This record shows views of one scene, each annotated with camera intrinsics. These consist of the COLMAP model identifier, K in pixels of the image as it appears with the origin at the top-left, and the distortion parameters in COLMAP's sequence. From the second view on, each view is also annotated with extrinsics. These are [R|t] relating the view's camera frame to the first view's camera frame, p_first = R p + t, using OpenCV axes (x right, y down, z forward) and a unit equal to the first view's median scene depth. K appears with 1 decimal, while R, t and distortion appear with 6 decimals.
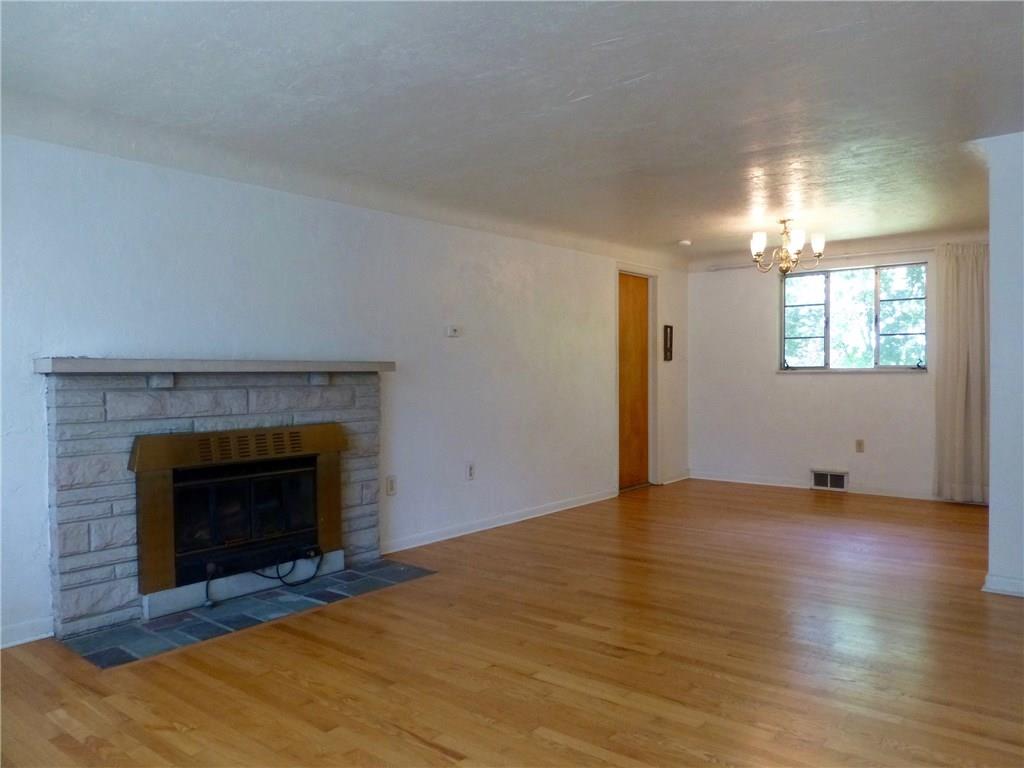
lens RADIAL K [[760.2, 0, 513.2], [0, 760.2, 382.2], [0, 0, 1]] dist [-0.022906, 0.011002]
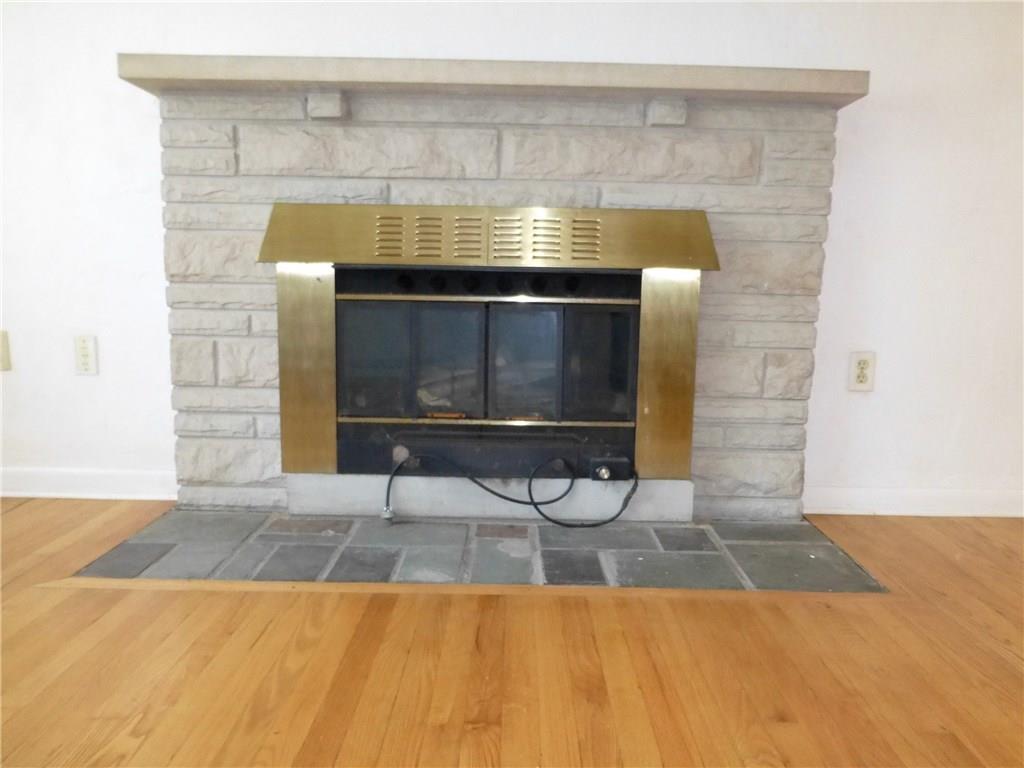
lens RADIAL K [[760.2, 0, 512.7], [0, 760.2, 384.1], [0, 0, 1]] dist [-0.022906, 0.011002]
pose [[0.631994, 0.131942, -0.763659, 0.071761], [-0.035203, 0.989271, 0.141789, 0.113590], [0.774173, -0.062726, 0.629858, 0.722909]]
